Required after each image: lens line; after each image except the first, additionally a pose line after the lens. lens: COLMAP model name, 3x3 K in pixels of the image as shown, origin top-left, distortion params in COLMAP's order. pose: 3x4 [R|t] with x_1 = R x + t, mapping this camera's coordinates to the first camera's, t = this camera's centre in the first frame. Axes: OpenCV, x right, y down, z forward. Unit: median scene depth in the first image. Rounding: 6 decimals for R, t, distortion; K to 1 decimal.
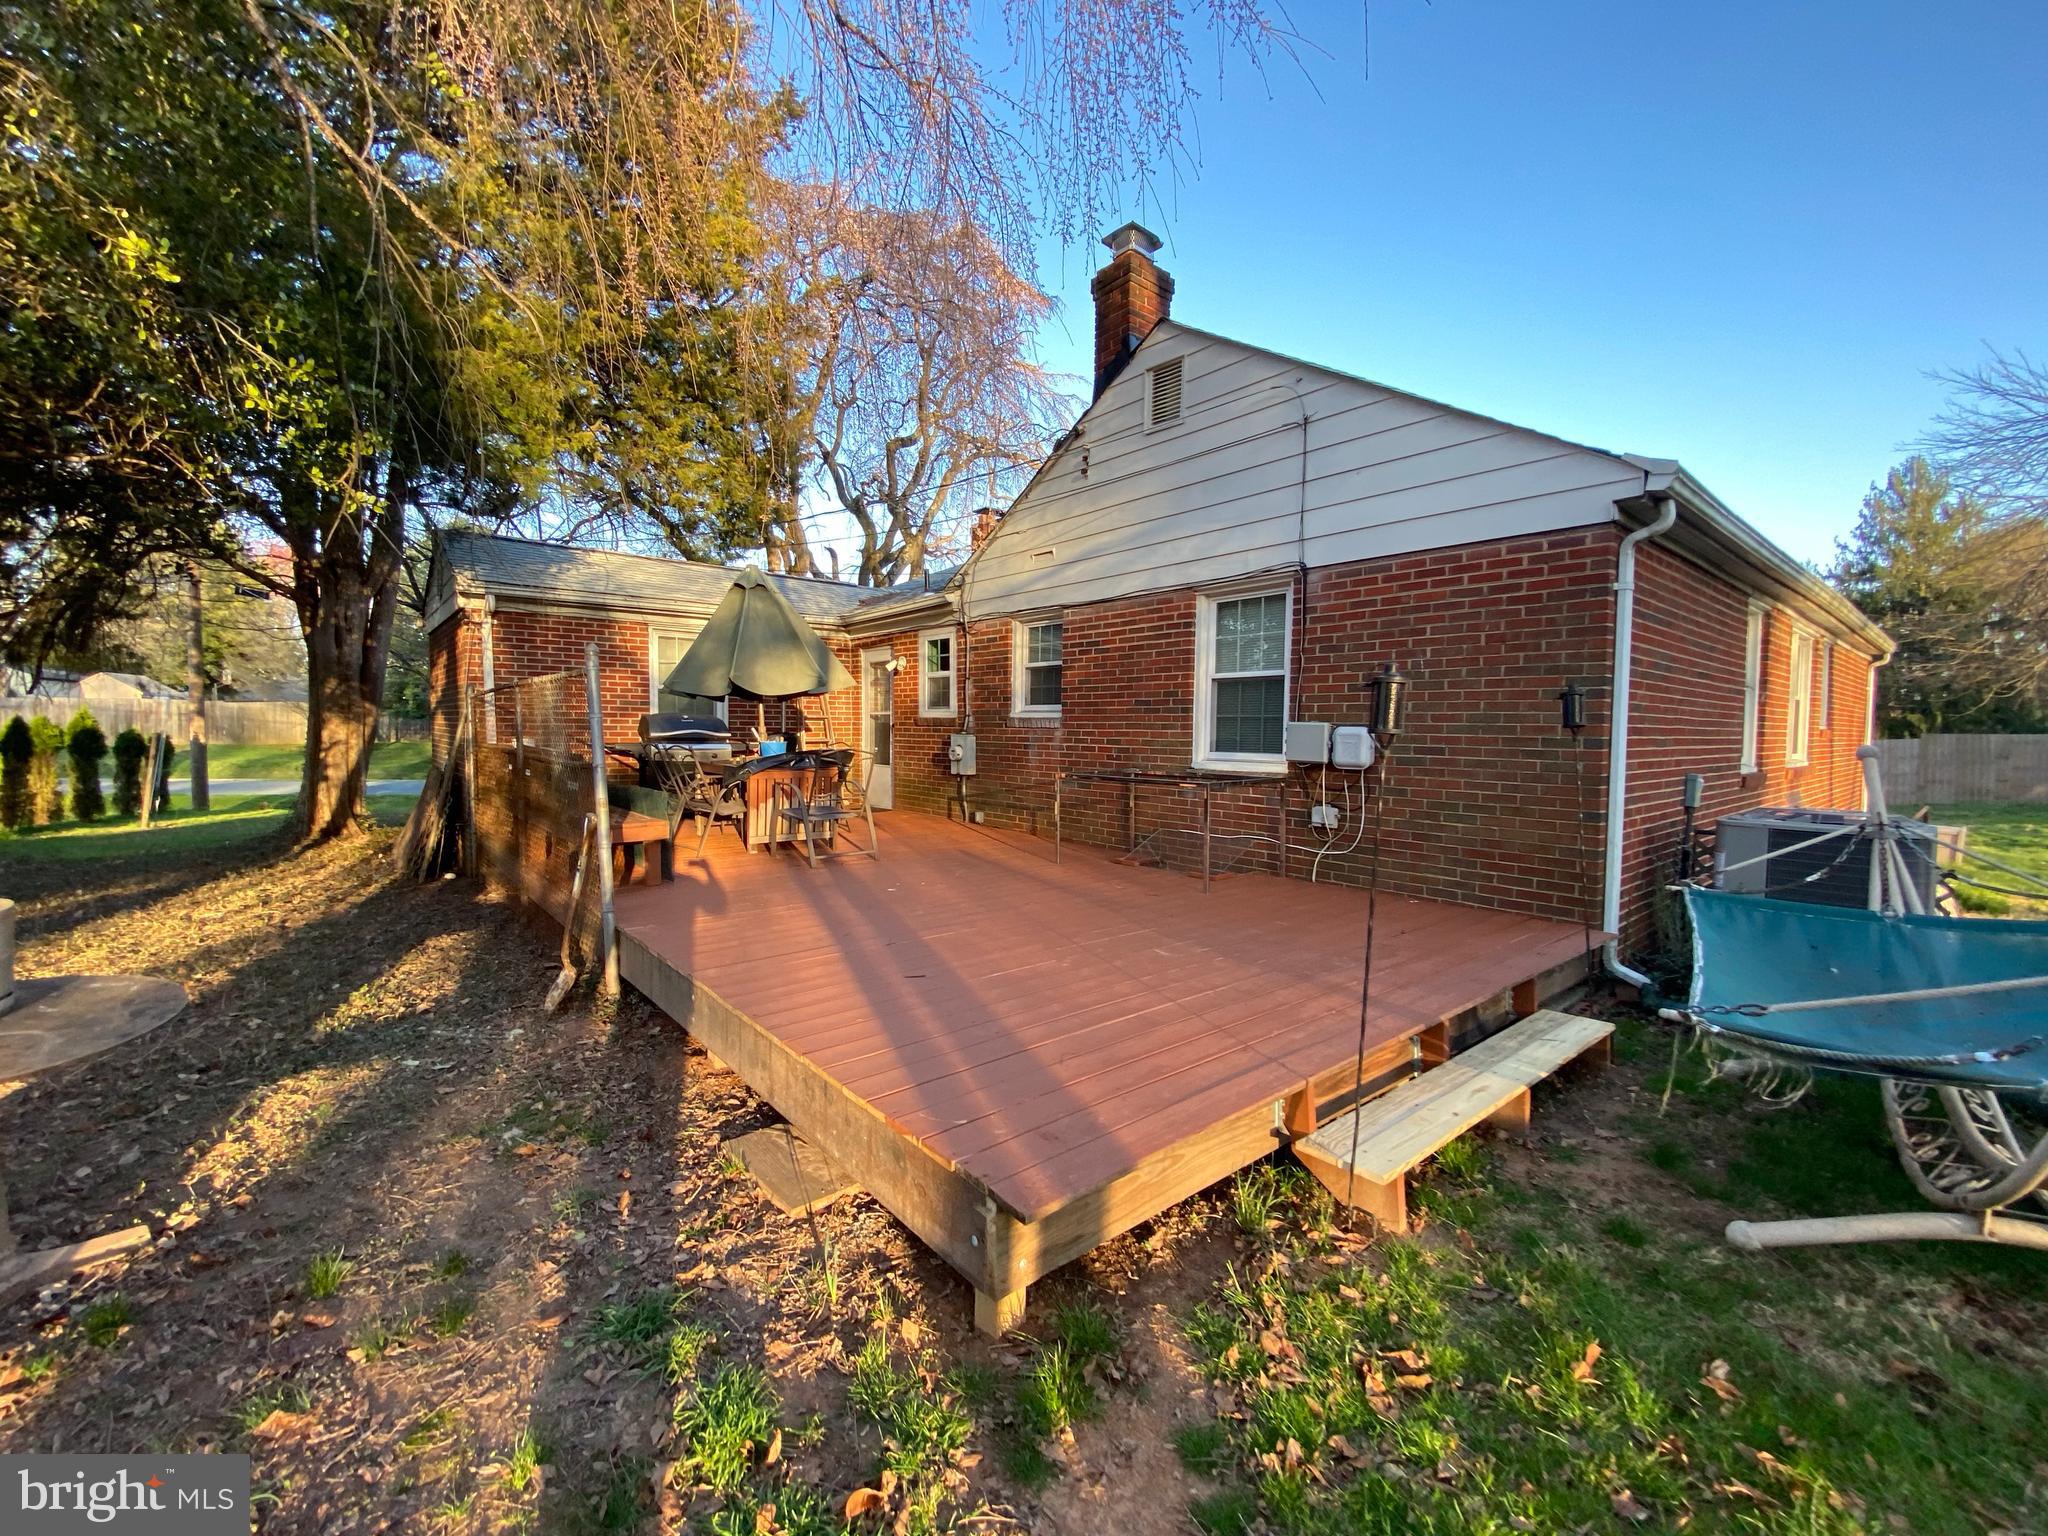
lens RADIAL K [[837.7, 0, 1024.0], [0, 837.7, 768.0], [0, 0, 1]] dist [-0.017704, -0.000397]
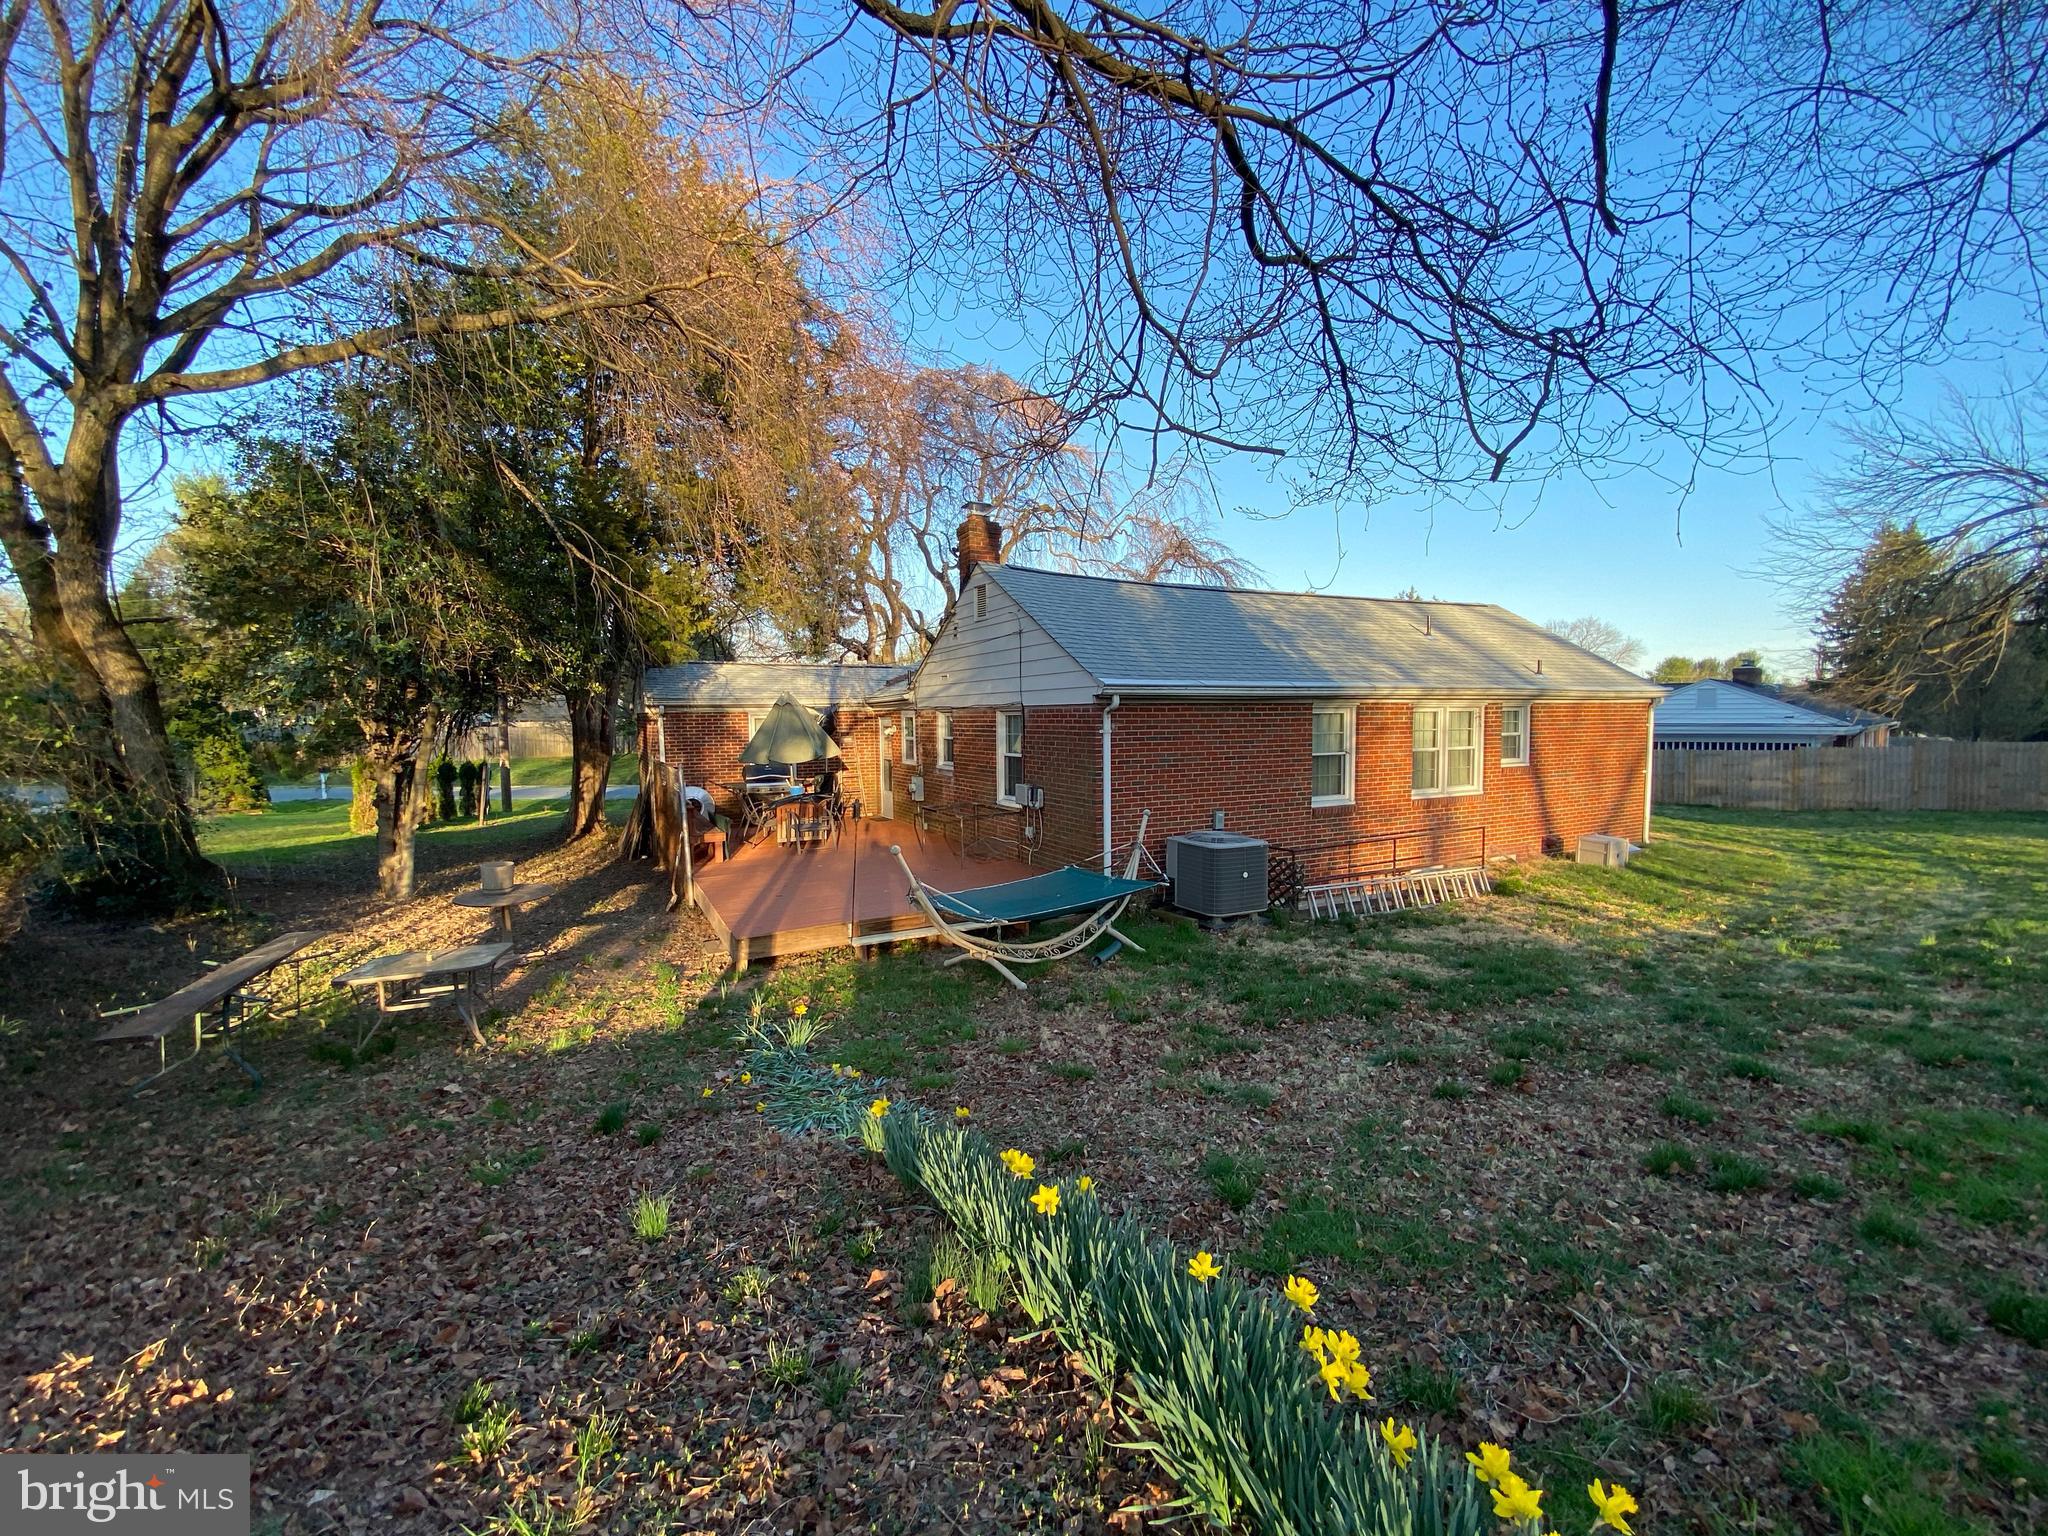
lens RADIAL K [[834.8, 0, 1034.4], [0, 834.8, 753.8], [0, 0, 1]] dist [0.002209, 0.000010]
pose [[0.979933, -0.010744, -0.199039, 0.486881], [0.010491, 0.999942, -0.002325, -0.078610], [0.199052, 0.000190, 0.979989, -0.592693]]
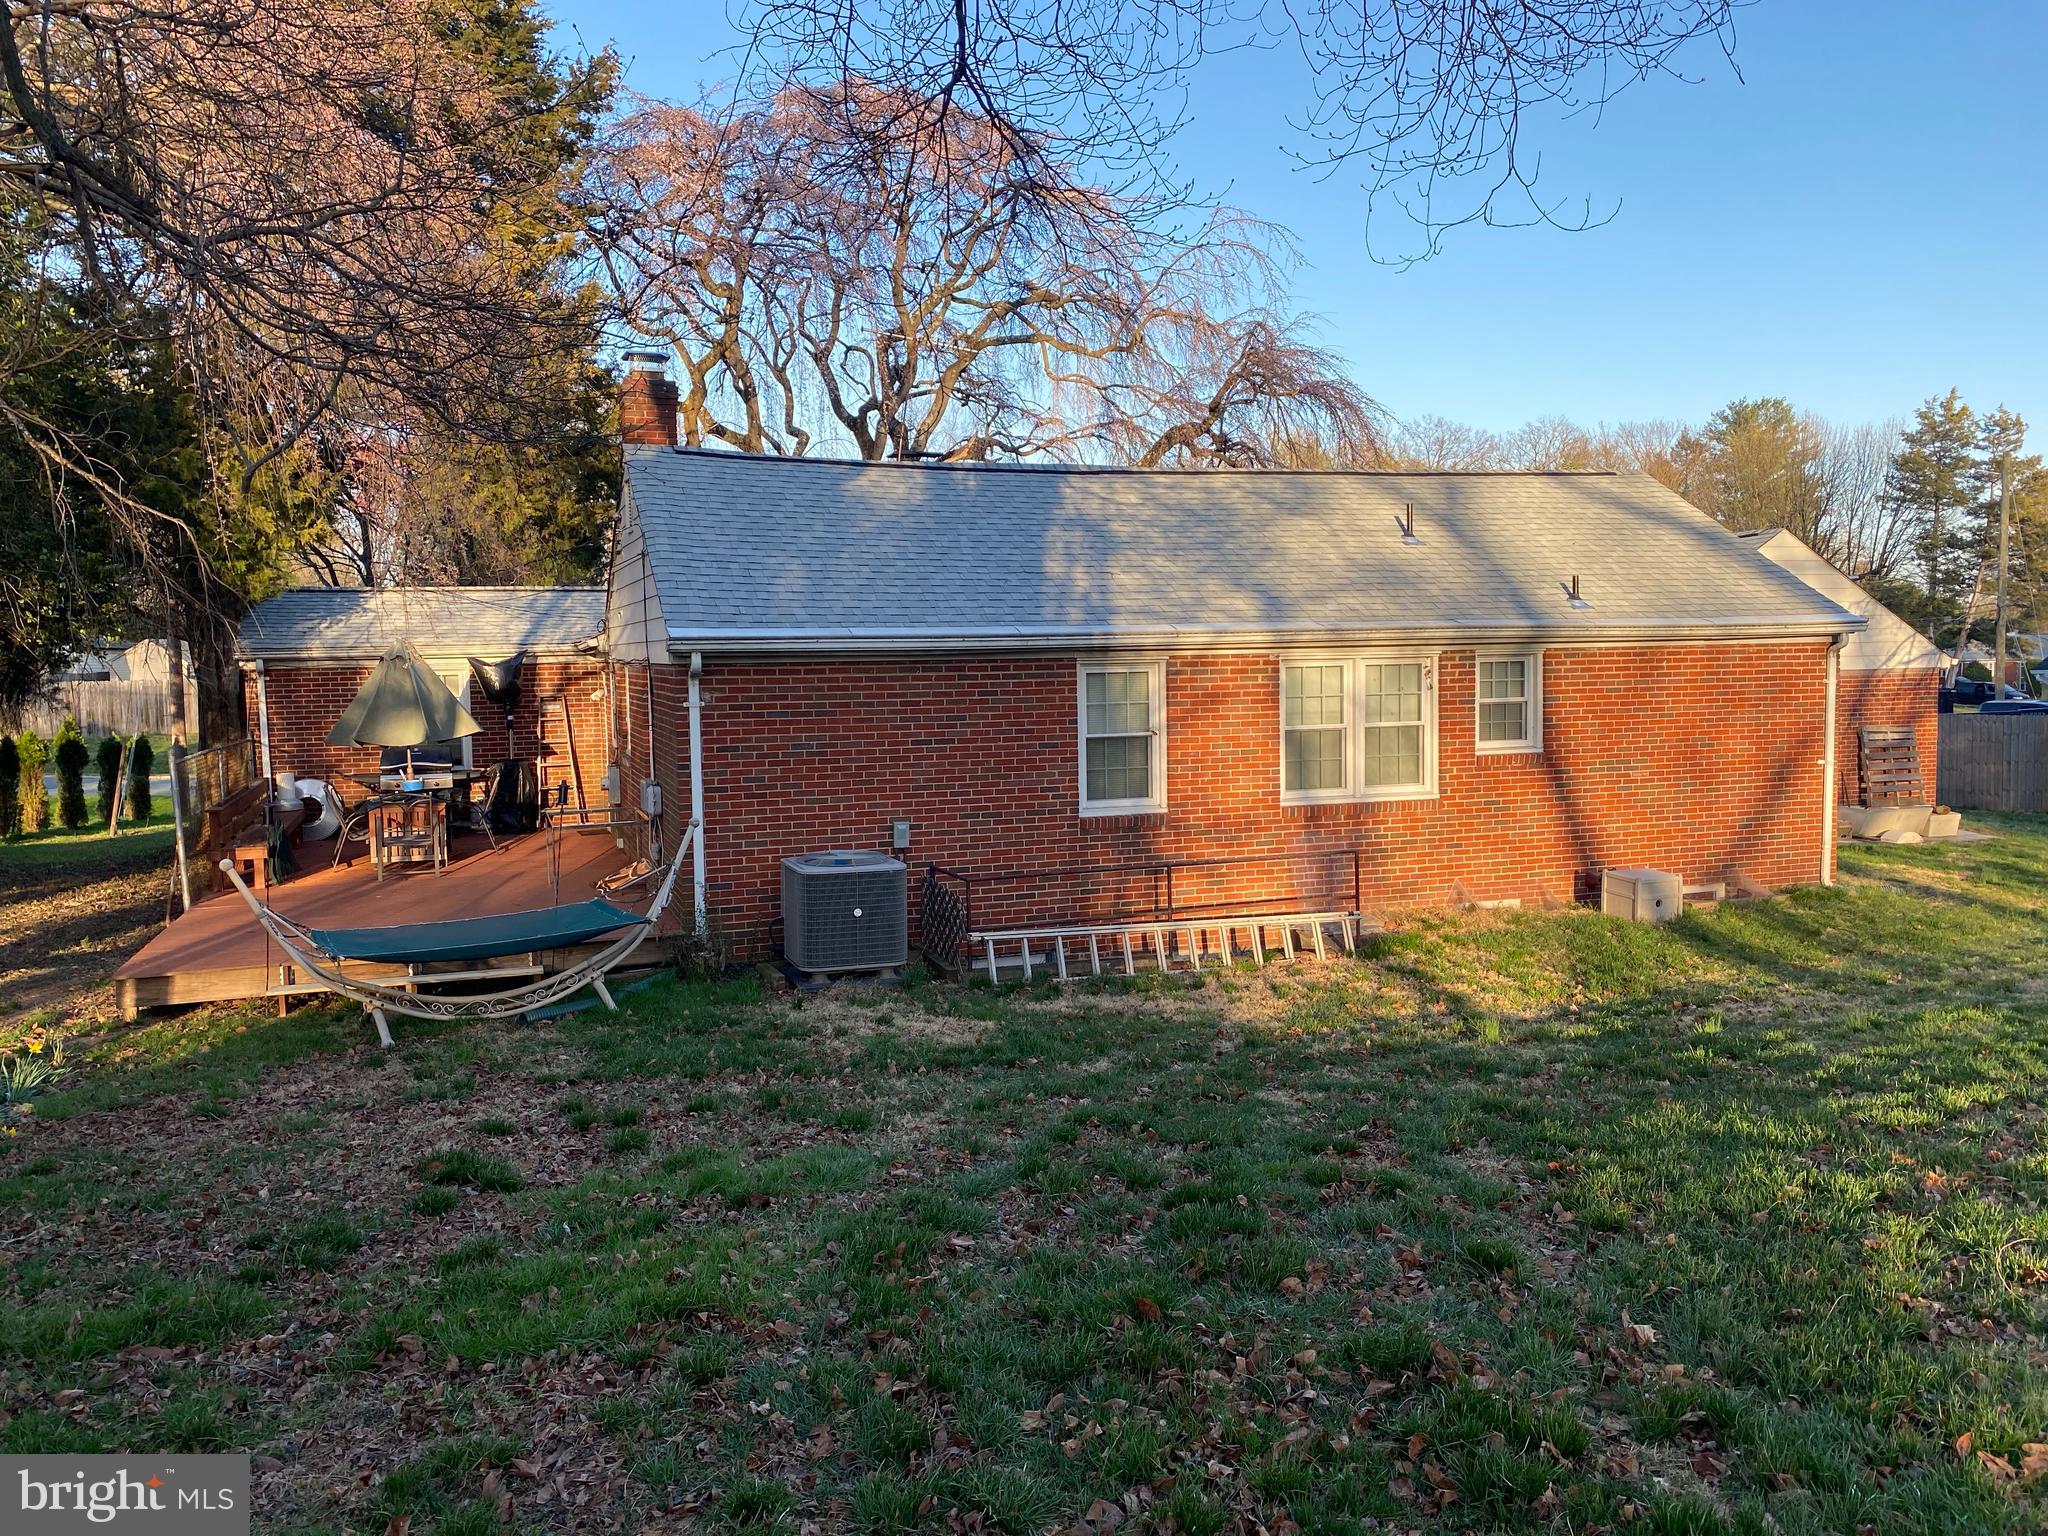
lens RADIAL K [[1576.6, 0, 1071.5], [0, 1576.6, 772.2], [0, 0, 1]] dist [0.002680, -0.000632]
pose [[0.941142, 0.000865, -0.338010, 1.171045], [0.010443, 0.999445, 0.031636, -0.089903], [0.337849, -0.033304, 0.940611, -0.736114]]
